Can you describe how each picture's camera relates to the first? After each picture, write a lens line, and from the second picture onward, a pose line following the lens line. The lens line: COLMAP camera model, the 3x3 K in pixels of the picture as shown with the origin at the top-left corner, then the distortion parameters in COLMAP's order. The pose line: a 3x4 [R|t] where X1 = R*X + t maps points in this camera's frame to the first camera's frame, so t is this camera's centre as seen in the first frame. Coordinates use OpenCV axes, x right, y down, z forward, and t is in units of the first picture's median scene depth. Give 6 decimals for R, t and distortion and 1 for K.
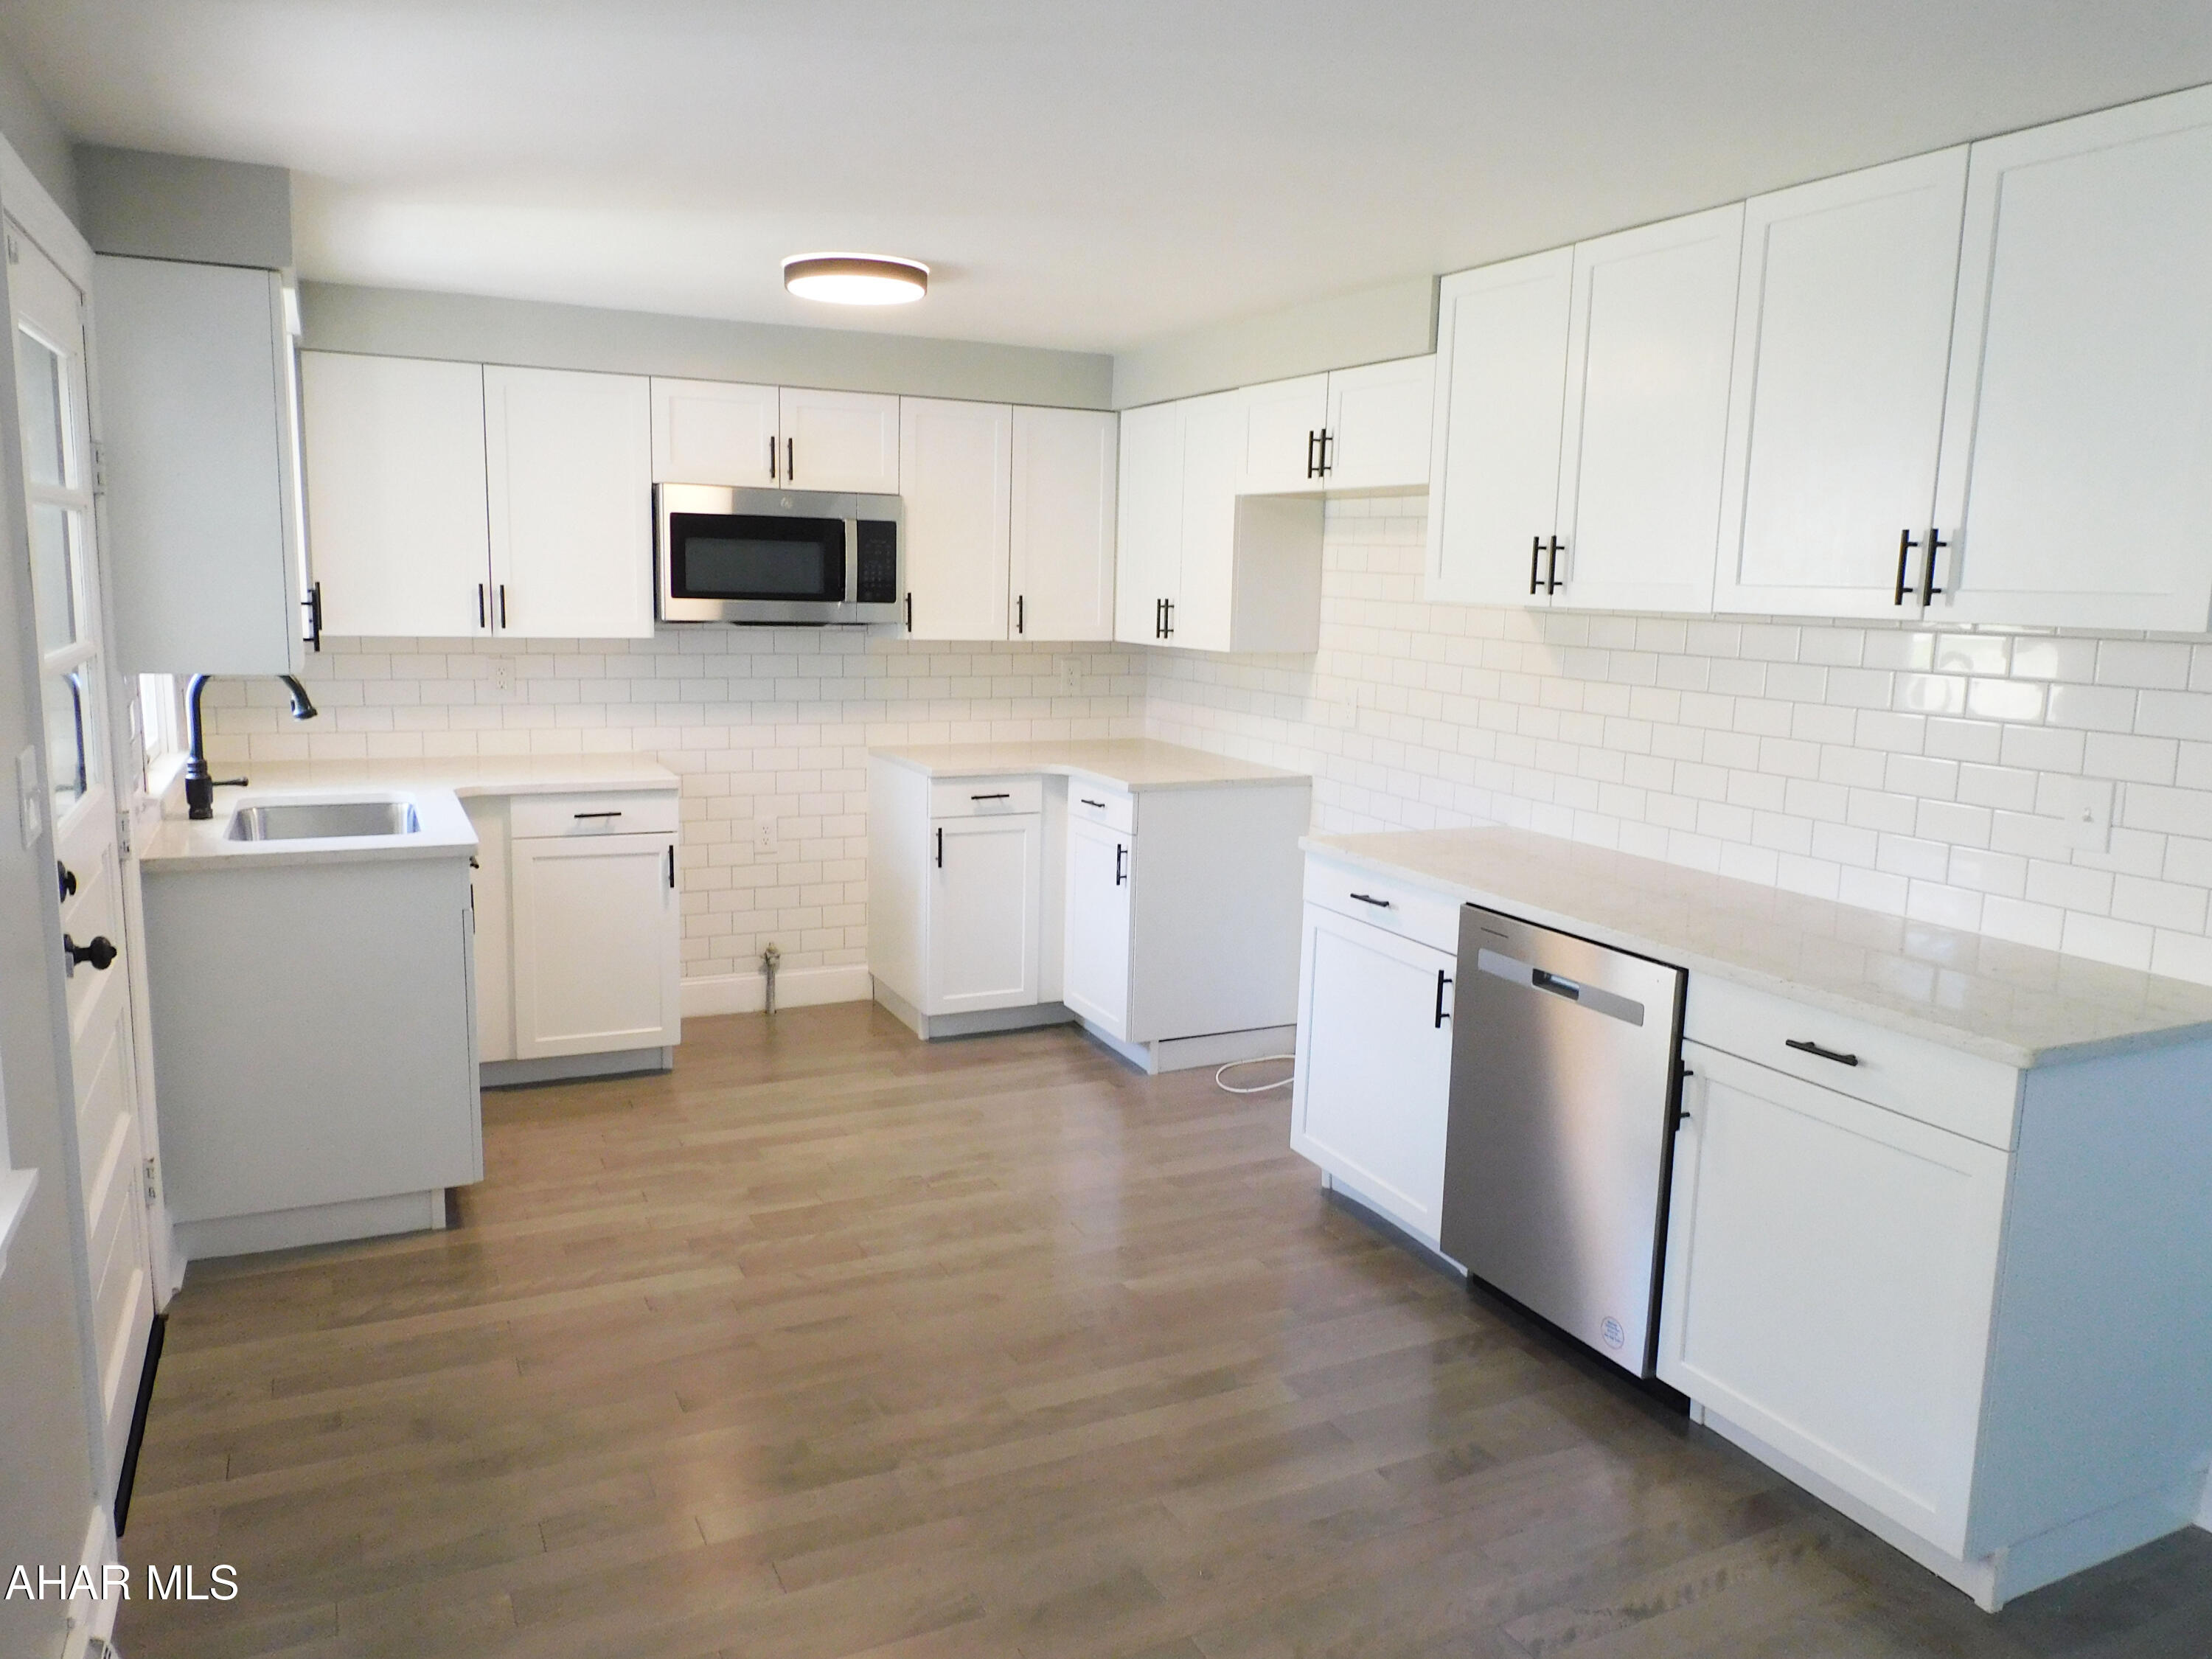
lens RADIAL K [[1591.2, 0, 1106.0], [0, 1591.2, 829.5], [0, 0, 1]] dist [-0.003834, 0.004391]
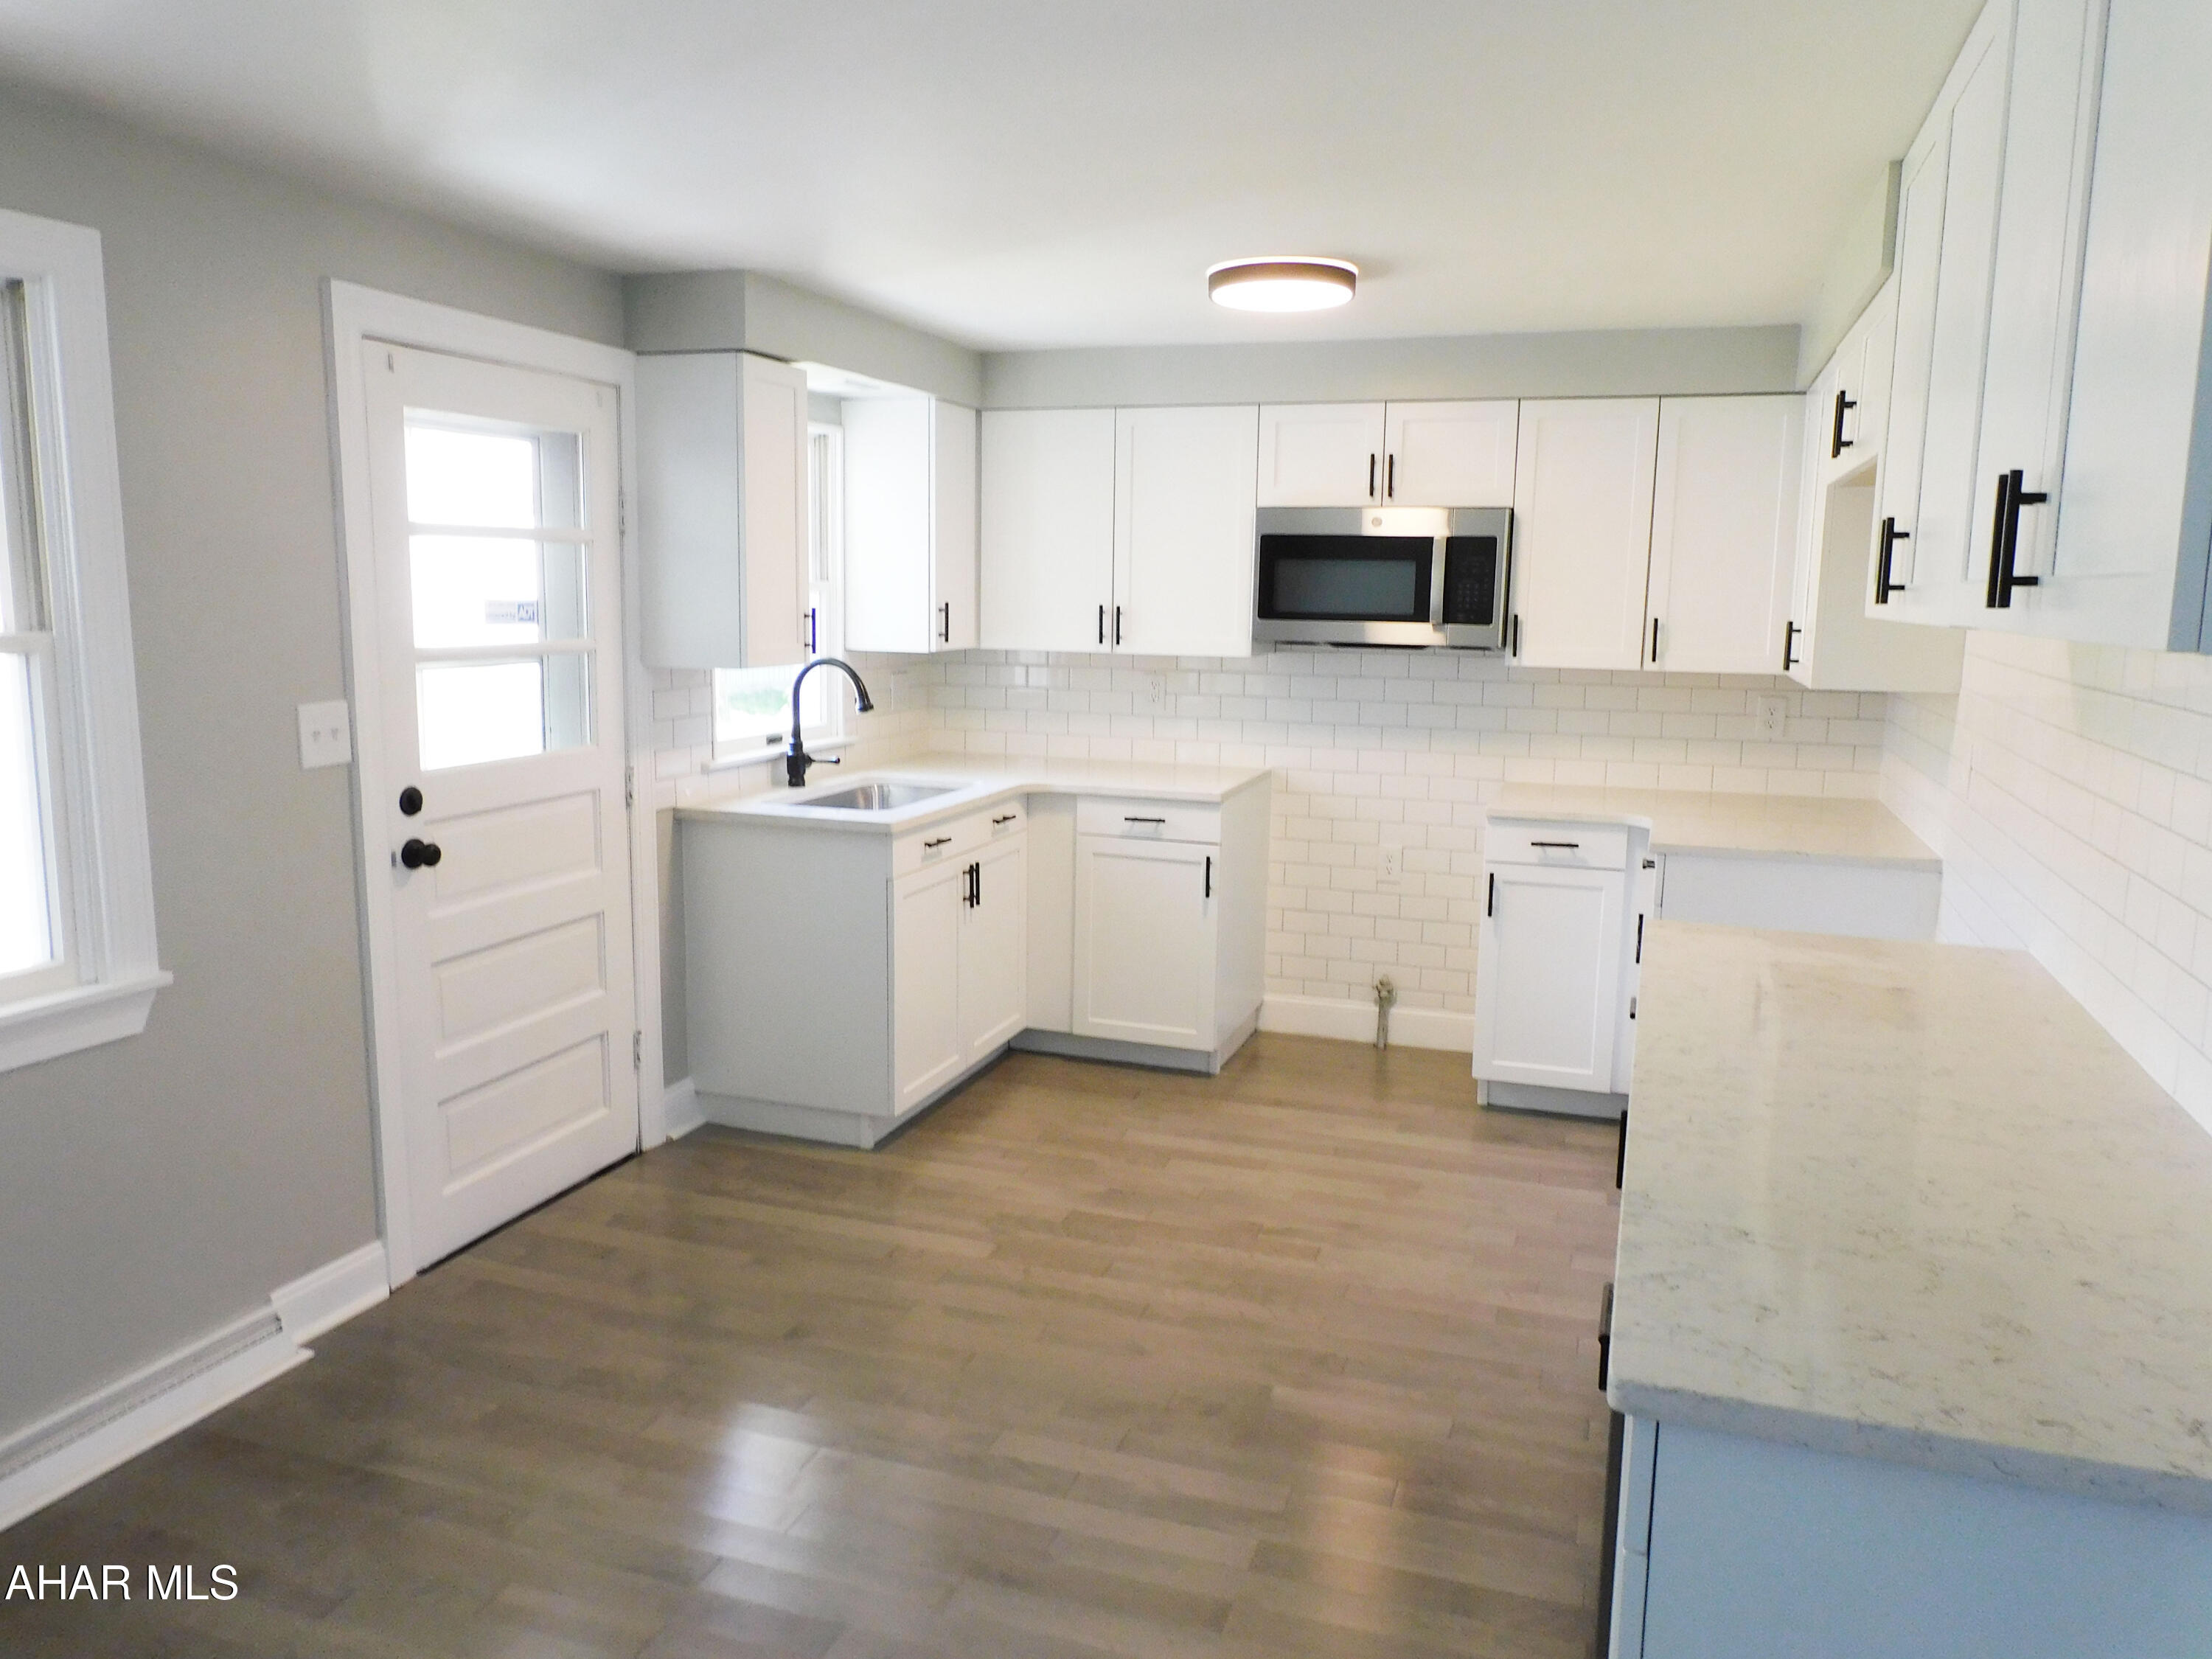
lens RADIAL K [[1591.2, 0, 1106.0], [0, 1591.2, 829.5], [0, 0, 1]] dist [-0.003834, 0.004391]
pose [[0.702254, 0.094873, -0.705577, 0.401034], [-0.111115, 0.993541, 0.023002, -0.023501], [0.703202, 0.062247, 0.708260, 0.217123]]
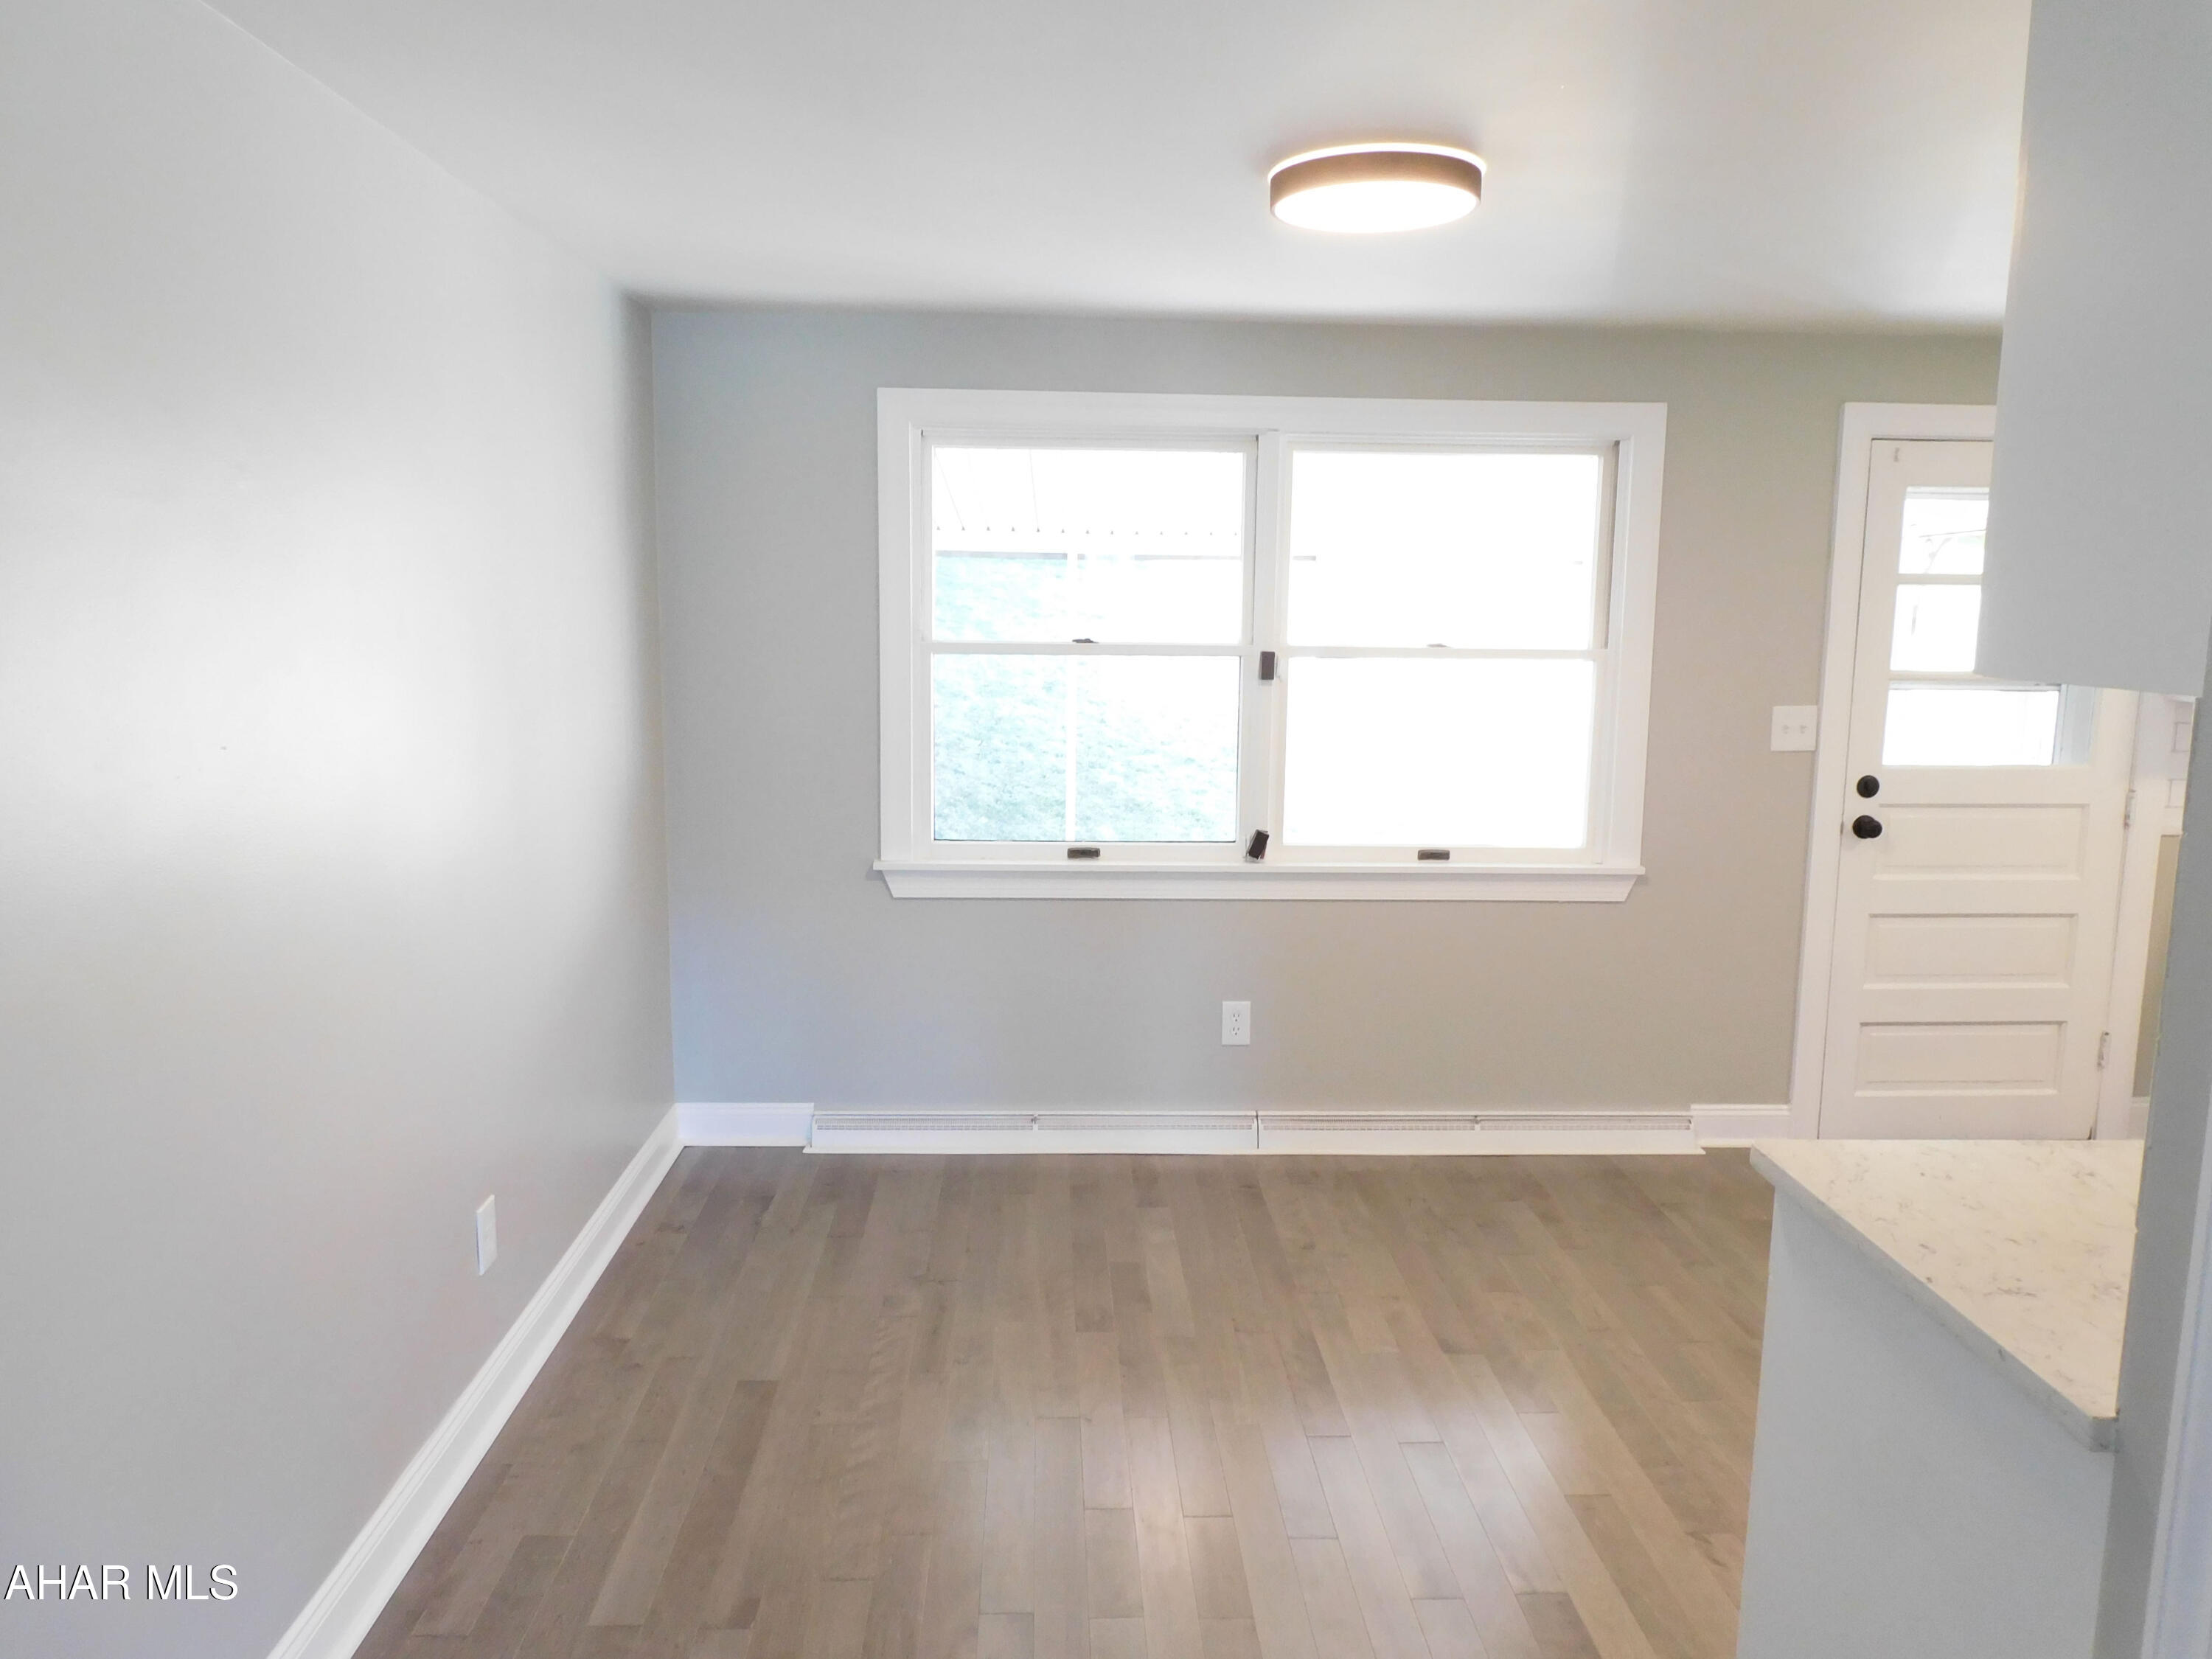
lens RADIAL K [[1591.2, 0, 1106.0], [0, 1591.2, 829.5], [0, 0, 1]] dist [-0.003834, 0.004391]
pose [[-0.409849, 0.106199, -0.905950, 0.717219], [-0.165406, 0.968080, 0.188312, -0.063494], [0.897031, 0.227029, -0.379201, 0.464795]]
